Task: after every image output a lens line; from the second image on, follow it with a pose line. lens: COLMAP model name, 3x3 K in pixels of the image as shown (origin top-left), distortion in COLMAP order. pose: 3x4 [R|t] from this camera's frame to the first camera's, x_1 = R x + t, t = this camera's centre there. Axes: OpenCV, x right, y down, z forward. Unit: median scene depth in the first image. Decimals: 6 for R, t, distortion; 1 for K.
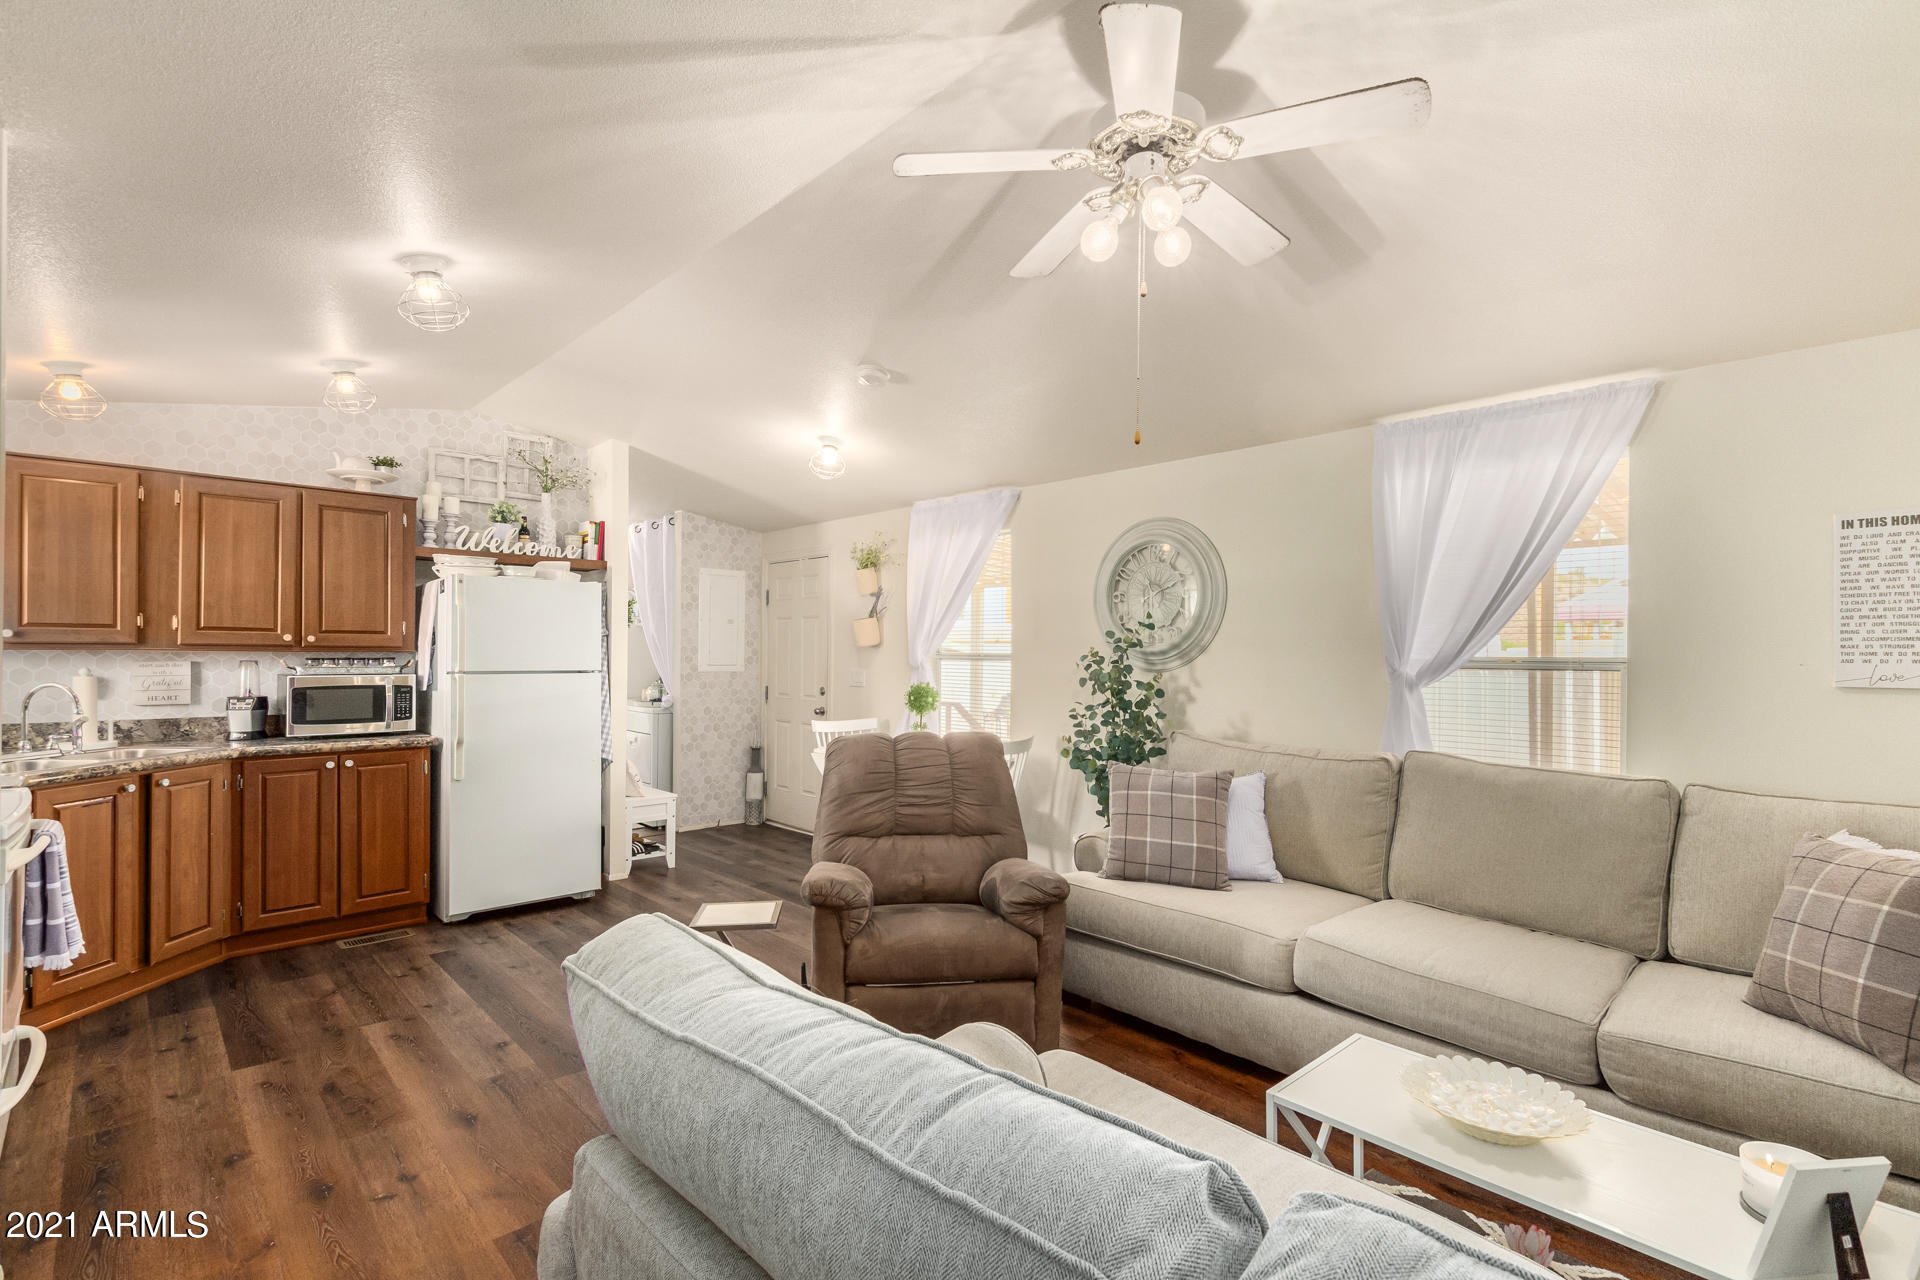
lens RADIAL K [[878.0, 0, 959.9], [0, 878.0, 648.9], [0, 0, 1]] dist [0.011286, -0.005304]
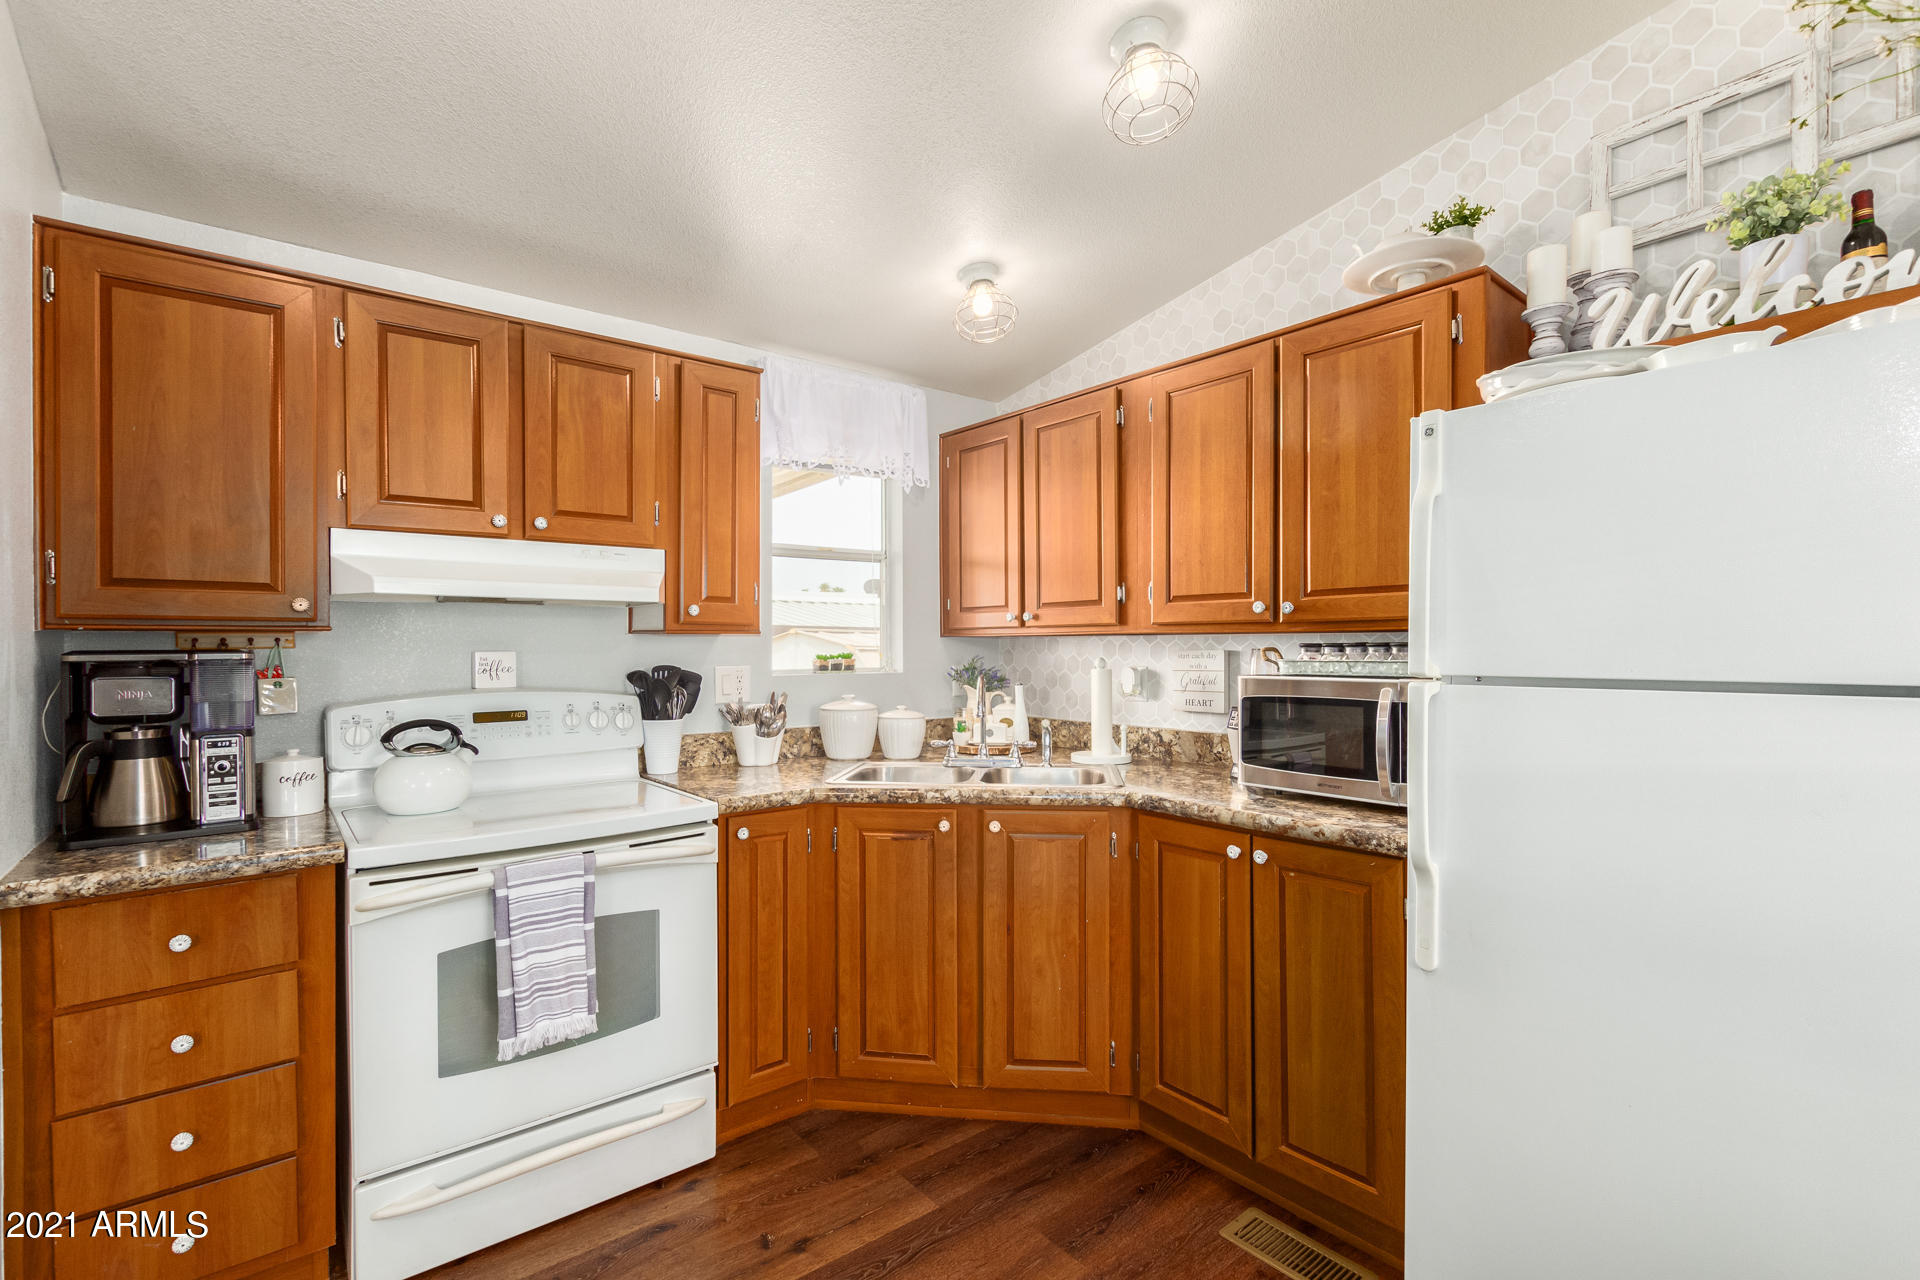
lens RADIAL K [[878.0, 0, 959.9], [0, 878.0, 648.9], [0, 0, 1]] dist [0.011286, -0.005304]
pose [[-0.085800, -0.005877, -0.996295, -0.184782], [0.006802, 0.999956, -0.006484, 0.015893], [0.996289, -0.007333, -0.085756, 0.847469]]
